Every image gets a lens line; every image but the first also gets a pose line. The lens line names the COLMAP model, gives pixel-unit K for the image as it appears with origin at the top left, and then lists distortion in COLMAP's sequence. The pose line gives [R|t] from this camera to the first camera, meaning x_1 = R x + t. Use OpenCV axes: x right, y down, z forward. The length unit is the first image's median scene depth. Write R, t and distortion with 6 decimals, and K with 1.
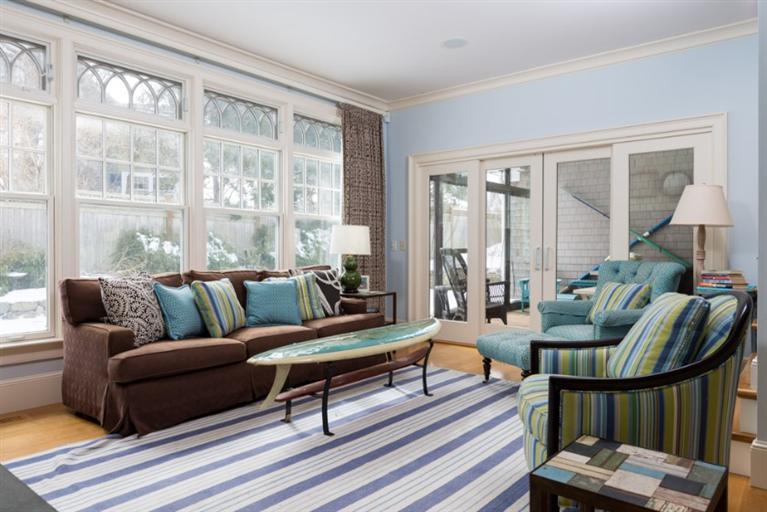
lens RADIAL K [[518.5, 0, 386.8], [0, 518.5, 256.9], [0, 0, 1]] dist [0.029211, 0.000534]
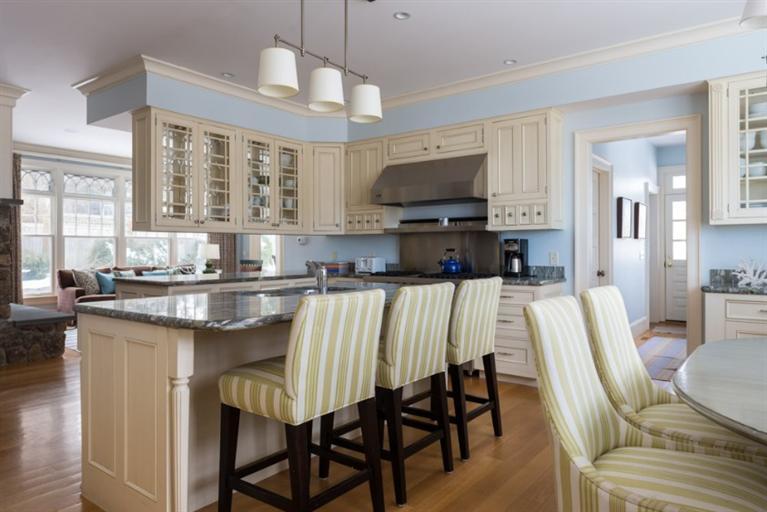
lens RADIAL K [[518.5, 0, 380.9], [0, 518.5, 253.3], [0, 0, 1]] dist [0.029211, 0.000534]
pose [[0.999976, -0.002903, 0.006212, 0.759446], [0.002932, 0.999984, -0.004809, -0.016854], [-0.006198, 0.004827, 0.999969, -1.262963]]
